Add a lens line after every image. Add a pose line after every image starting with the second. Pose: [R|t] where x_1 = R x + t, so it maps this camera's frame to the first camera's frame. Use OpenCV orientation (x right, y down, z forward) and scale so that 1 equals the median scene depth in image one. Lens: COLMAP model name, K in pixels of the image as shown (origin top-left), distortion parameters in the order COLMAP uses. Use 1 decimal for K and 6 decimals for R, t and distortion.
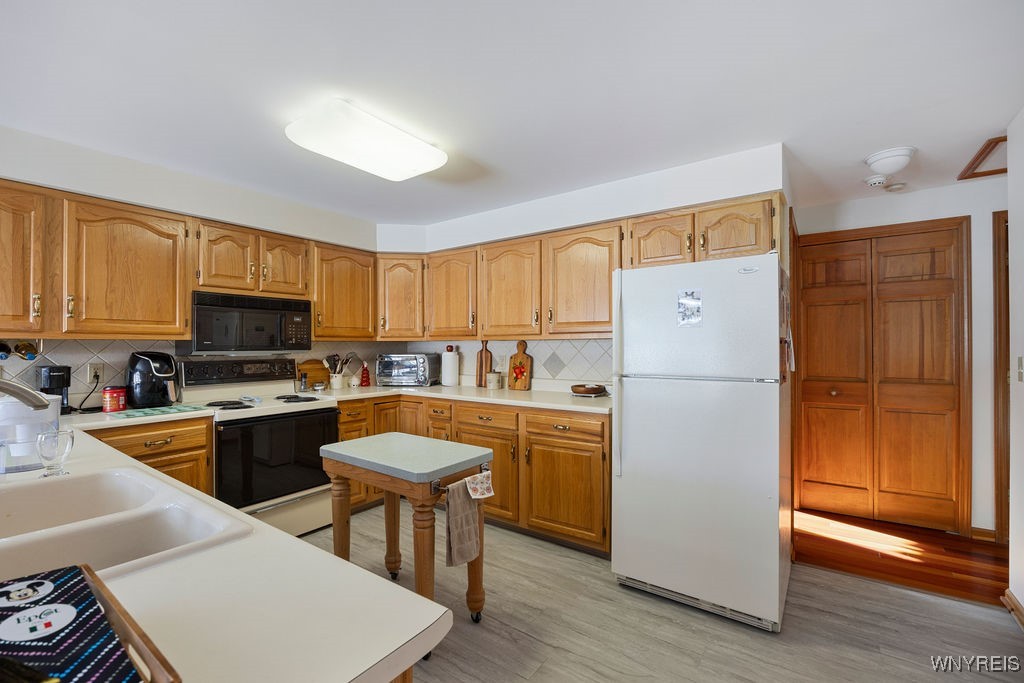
lens RADIAL K [[440.0, 0, 512.0], [0, 440.0, 341.5], [0, 0, 1]] dist [-0.000924, -0.002716]
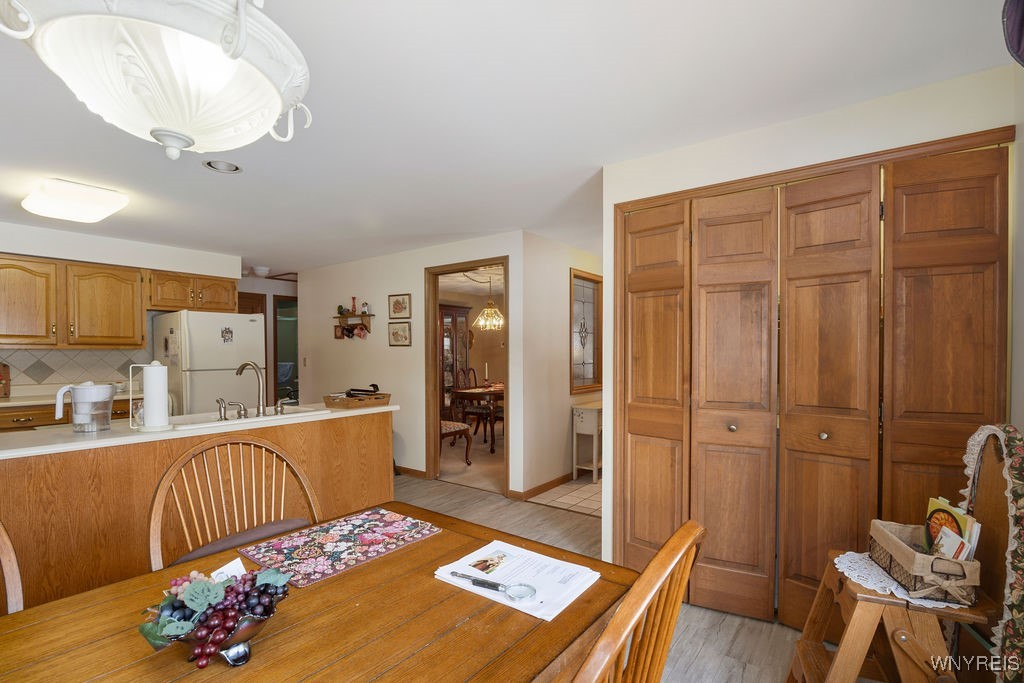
lens RADIAL K [[476.7, 0, 513.7], [0, 476.7, 354.3], [0, 0, 1]] dist [-0.016218, -0.000086]
pose [[0.014251, -0.008035, 0.999866, -1.082010], [-0.009047, 0.999926, 0.008165, -0.011055], [-0.999858, -0.009162, 0.014177, -0.224727]]
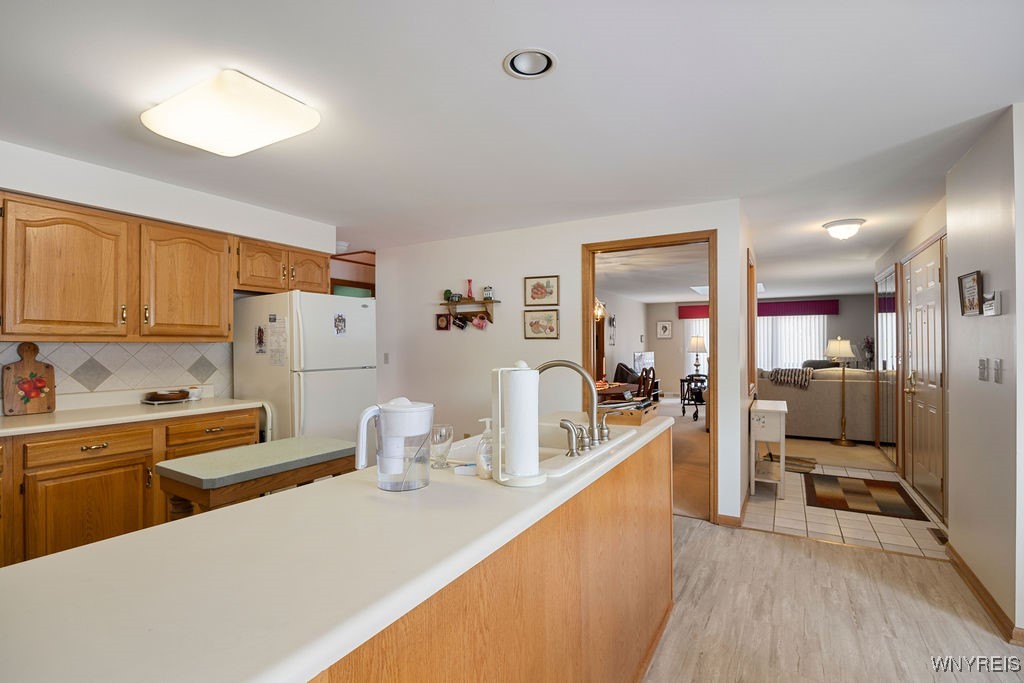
lens RADIAL K [[474.0, 0, 512.0], [0, 474.0, 341.5], [0, 0, 1]] dist [-0.014871, 0.000457]
pose [[-0.092269, 0.005965, 0.995716, -0.813767], [-0.009006, 0.999936, -0.006825, -0.006044], [-0.995693, -0.009597, -0.092210, 0.328239]]
